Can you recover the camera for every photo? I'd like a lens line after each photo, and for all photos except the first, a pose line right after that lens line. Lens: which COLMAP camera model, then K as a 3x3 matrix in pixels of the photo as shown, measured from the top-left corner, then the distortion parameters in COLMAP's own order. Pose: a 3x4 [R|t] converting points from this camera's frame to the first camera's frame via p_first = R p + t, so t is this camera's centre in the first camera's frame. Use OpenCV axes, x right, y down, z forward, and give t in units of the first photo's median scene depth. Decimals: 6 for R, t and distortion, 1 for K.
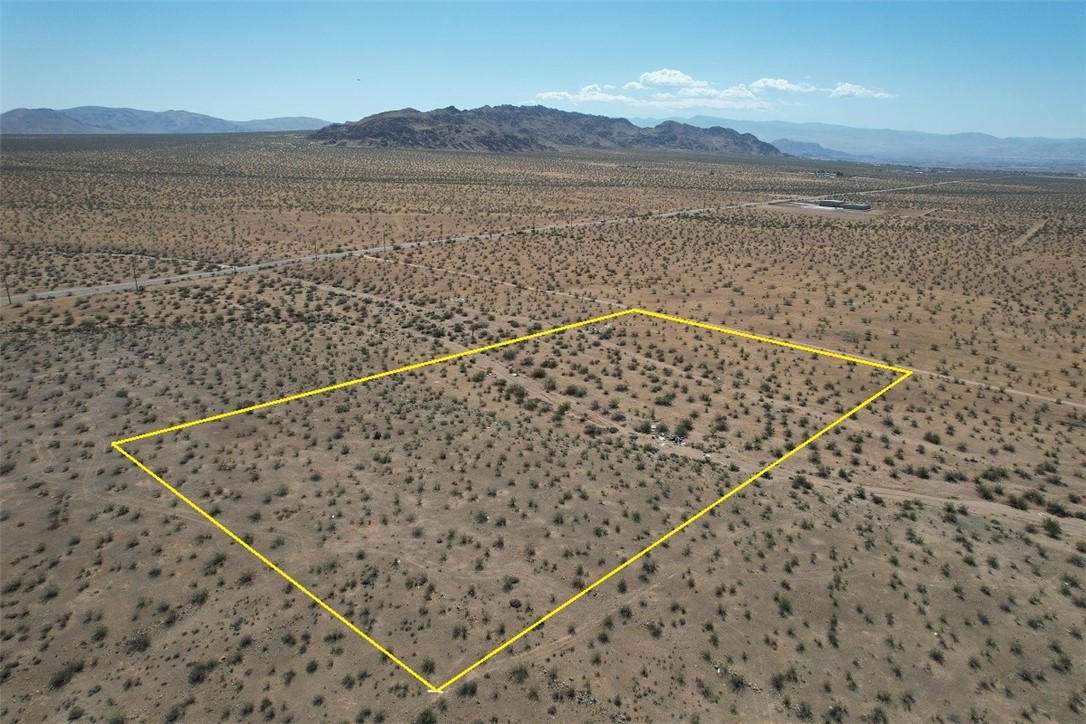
lens RADIAL K [[693.6, 0, 546.5], [0, 693.6, 362.0], [0, 0, 1]] dist [-0.077752, 0.069114]
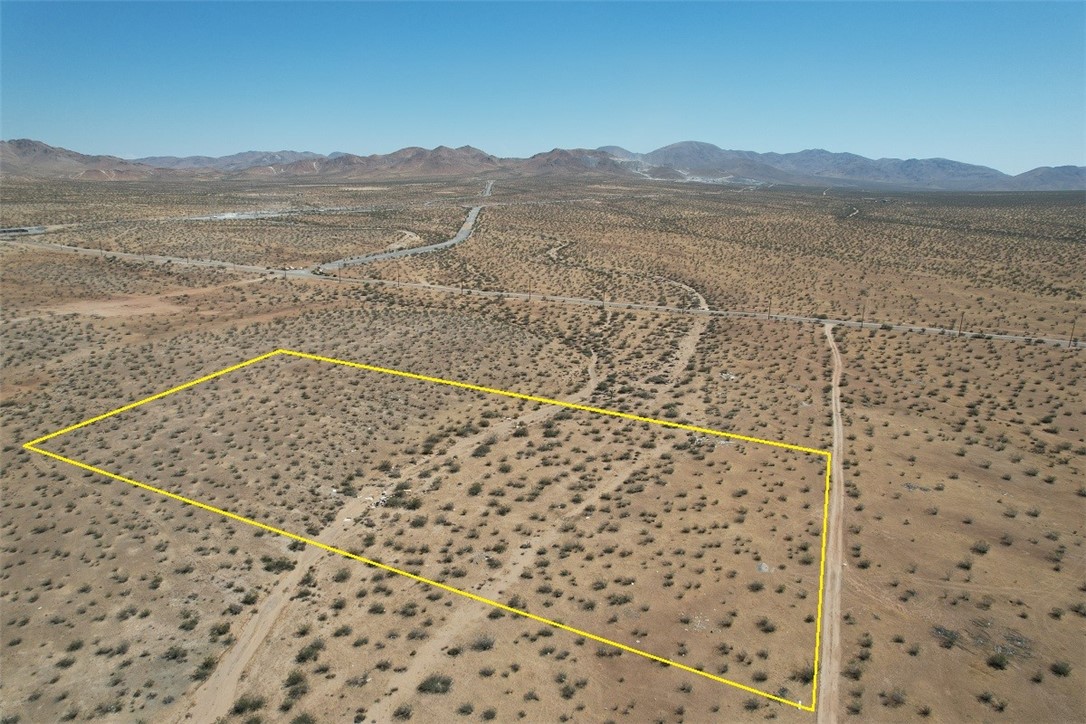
lens RADIAL K [[693.6, 0, 546.5], [0, 693.6, 362.0], [0, 0, 1]] dist [-0.077752, 0.069114]
pose [[0.299014, 0.231626, -0.925711, 0.891508], [-0.301872, 0.943234, 0.138503, -0.227260], [0.905243, 0.238032, 0.351961, 0.648134]]
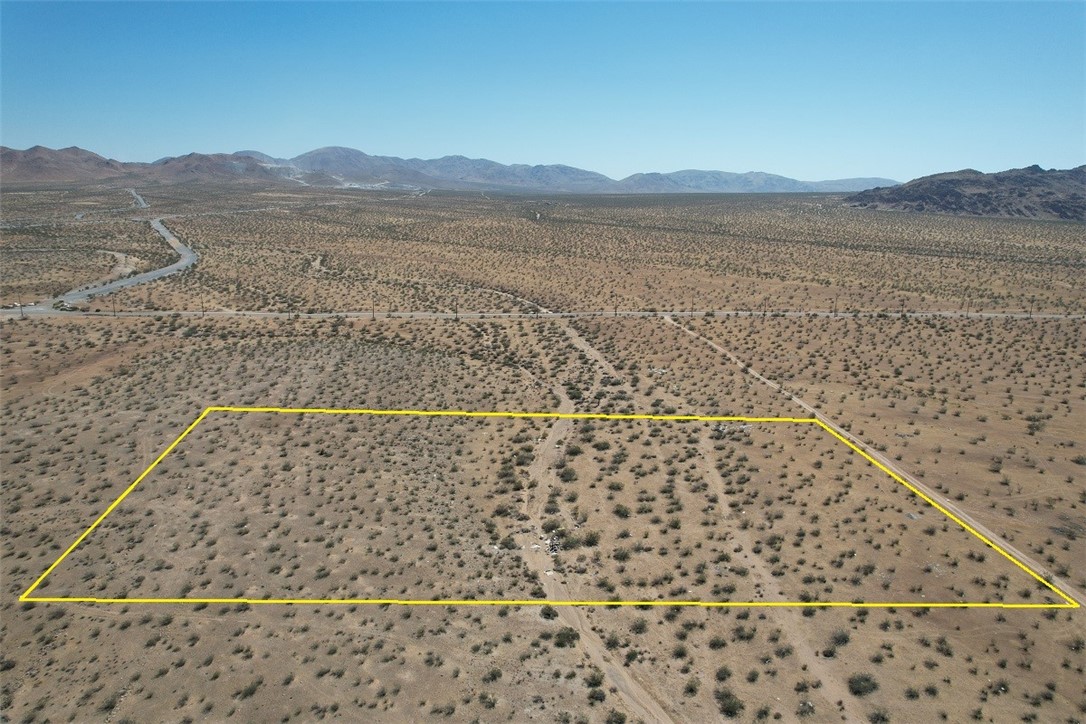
lens RADIAL K [[693.6, 0, 546.5], [0, 693.6, 362.0], [0, 0, 1]] dist [-0.077752, 0.069114]
pose [[0.717545, 0.161978, -0.677416, 0.596156], [-0.216741, 0.976221, 0.003845, -0.100209], [0.661931, 0.144065, 0.735590, 0.230574]]
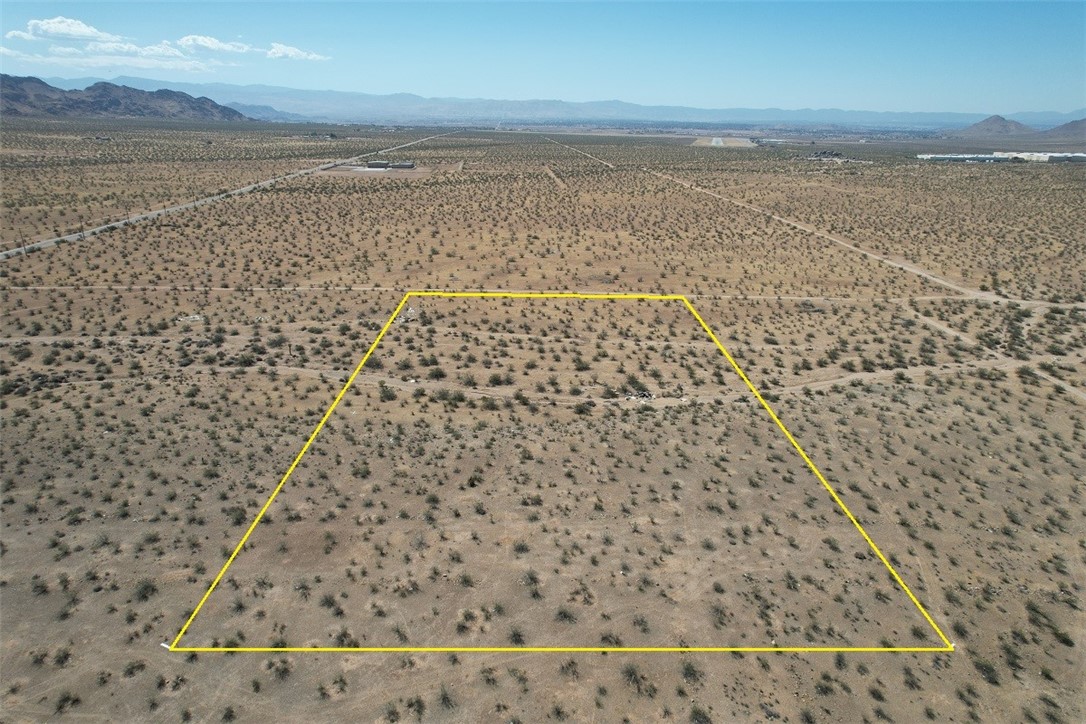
lens RADIAL K [[693.6, 0, 546.5], [0, 693.6, 362.0], [0, 0, 1]] dist [-0.077752, 0.069114]
pose [[0.744730, -0.236644, 0.624001, -0.452073], [0.205448, 0.970907, 0.123007, -0.076924], [-0.634955, 0.036593, 0.771682, 0.220274]]
